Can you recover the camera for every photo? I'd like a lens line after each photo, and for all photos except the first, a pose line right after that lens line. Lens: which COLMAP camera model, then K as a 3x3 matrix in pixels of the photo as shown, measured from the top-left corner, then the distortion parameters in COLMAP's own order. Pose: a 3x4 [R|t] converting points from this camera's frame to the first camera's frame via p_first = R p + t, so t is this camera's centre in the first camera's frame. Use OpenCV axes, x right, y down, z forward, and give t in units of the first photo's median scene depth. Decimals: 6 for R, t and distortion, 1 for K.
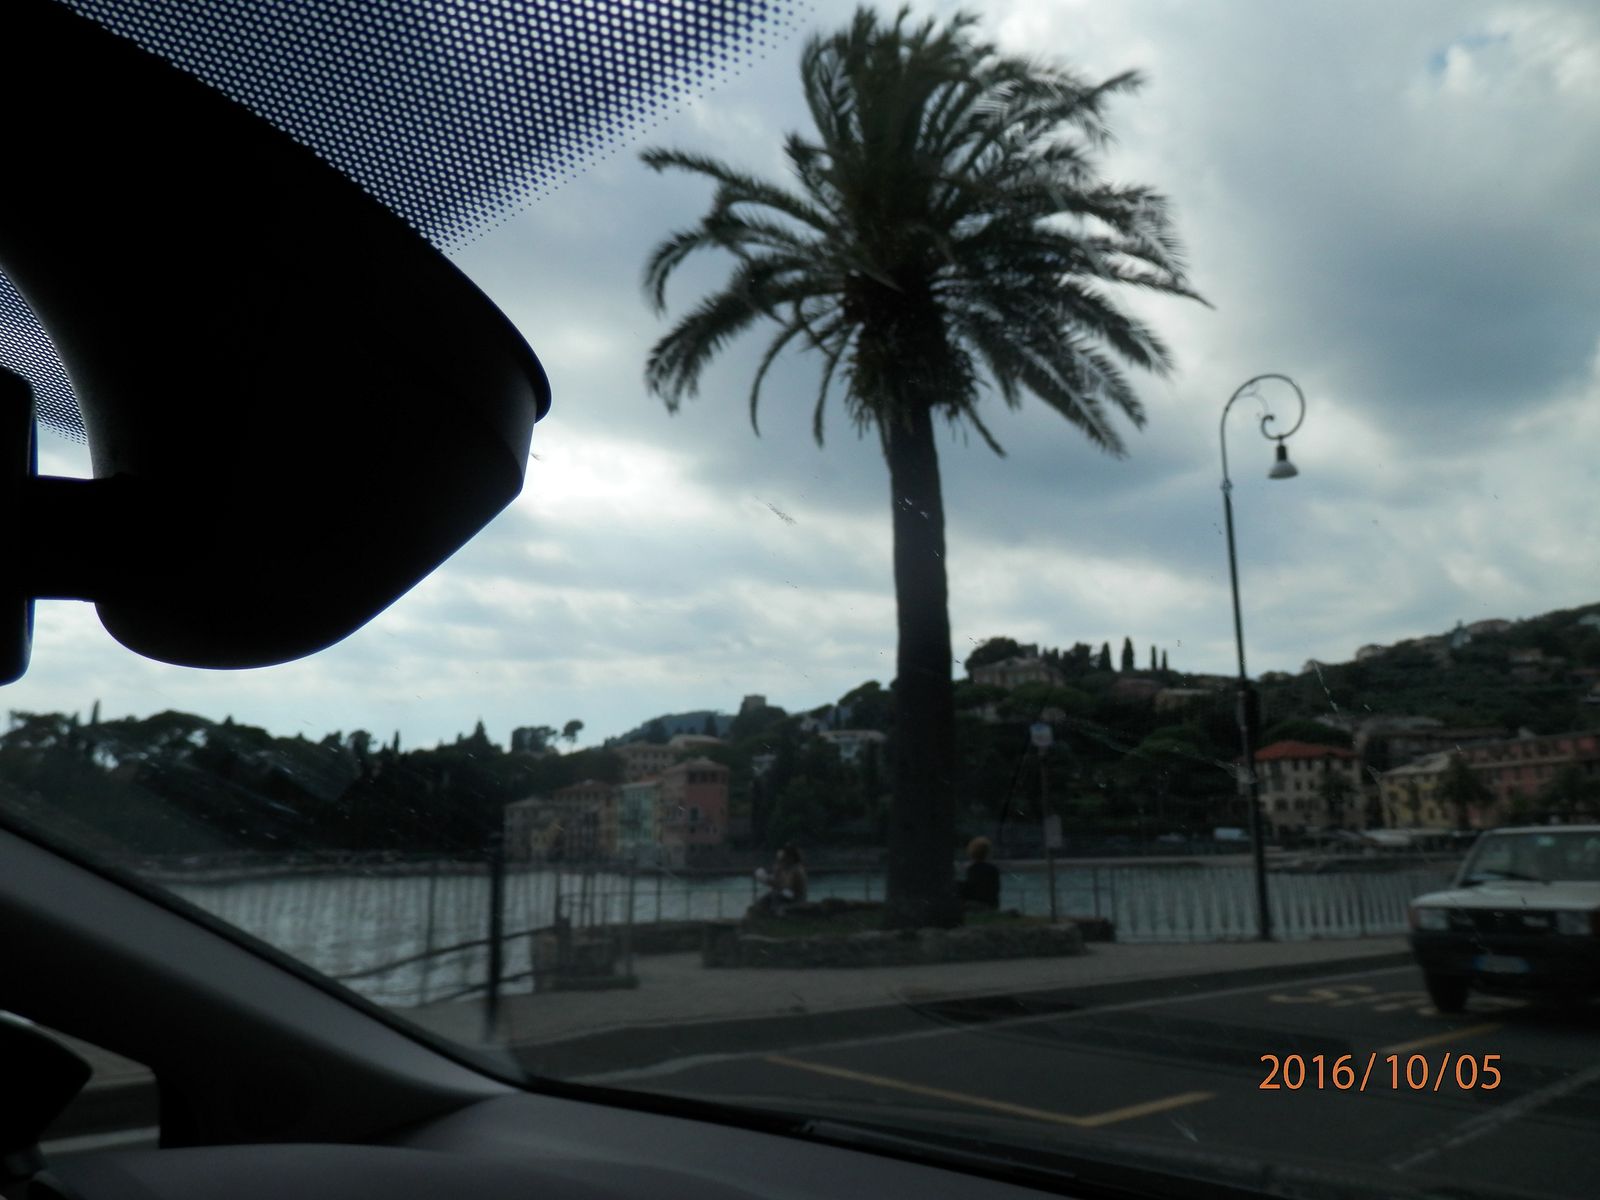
lens RADIAL K [[1167.6, 0, 800.0], [0, 1167.6, 600.0], [0, 0, 1]] dist [-0.051997, 0.081570]
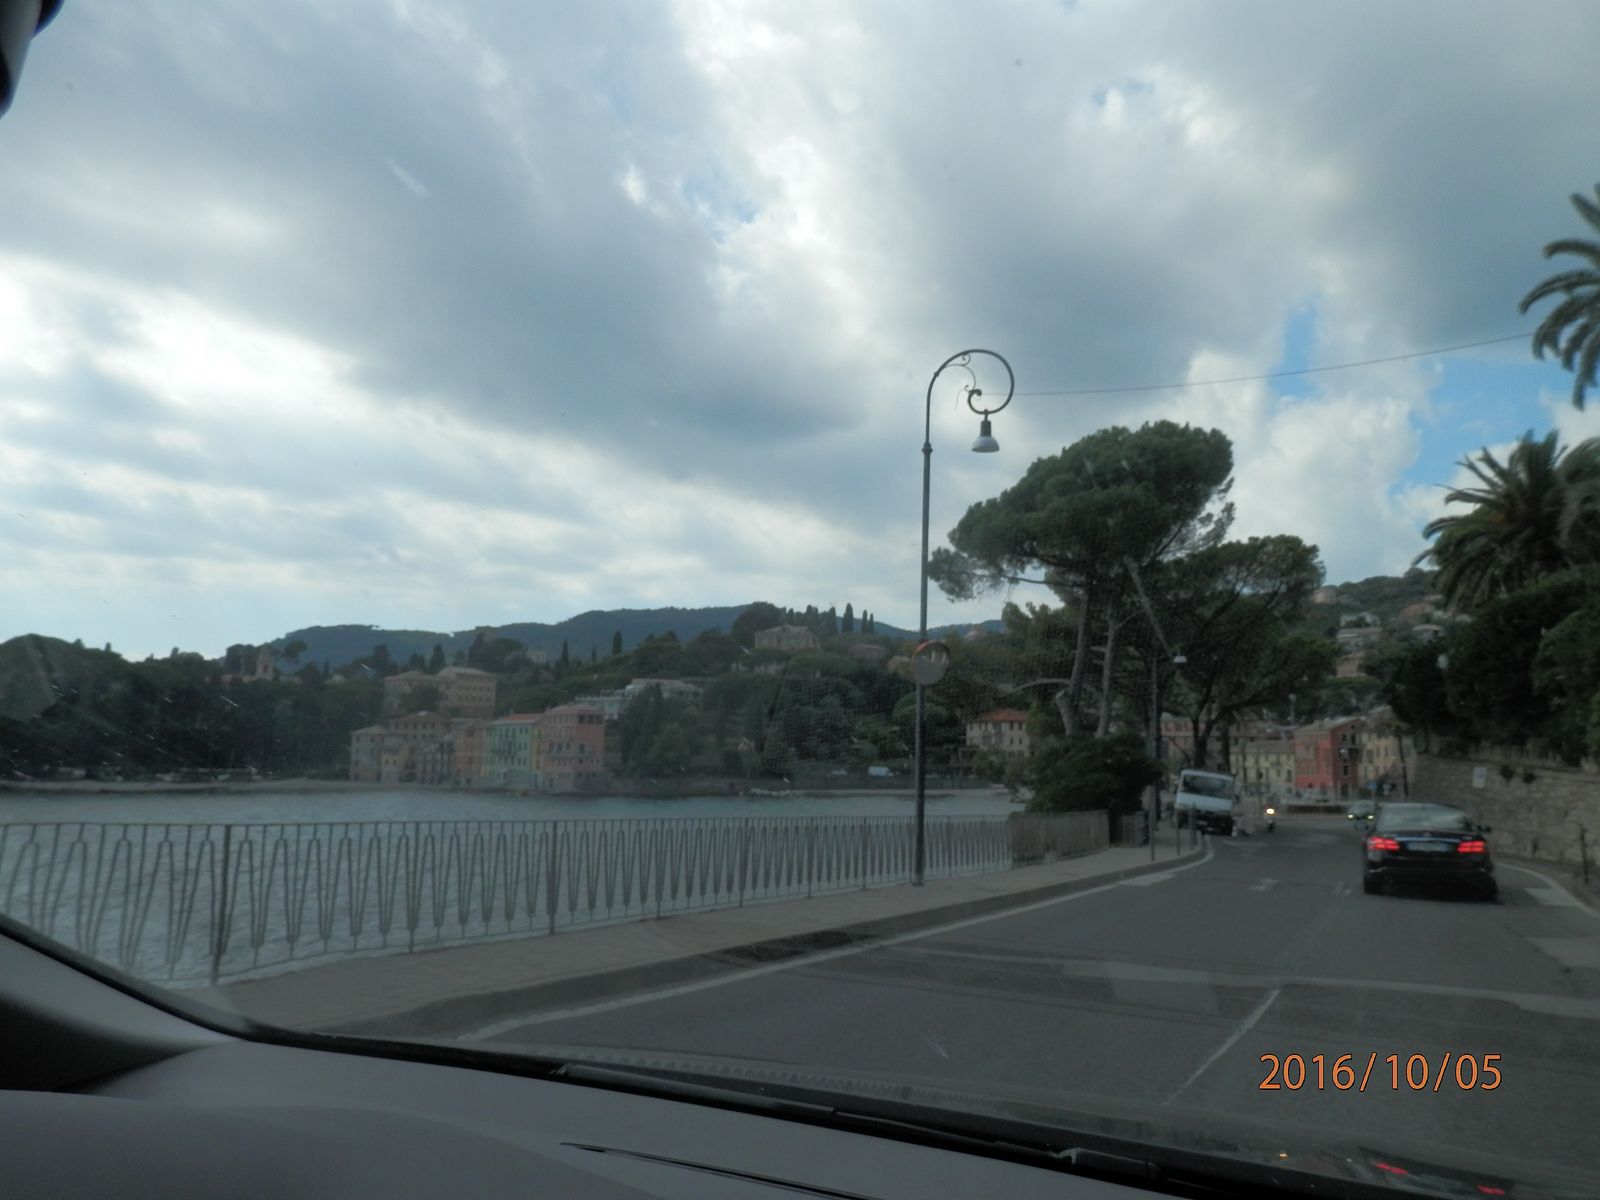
lens RADIAL K [[1165.8, 0, 800.0], [0, 1165.8, 600.0], [0, 0, 1]] dist [0.005048, 0.001554]
pose [[0.952285, 0.067516, 0.297650, -0.193714], [-0.086102, 0.995043, 0.049766, -0.044829], [-0.292814, -0.073020, 0.953377, -0.197526]]
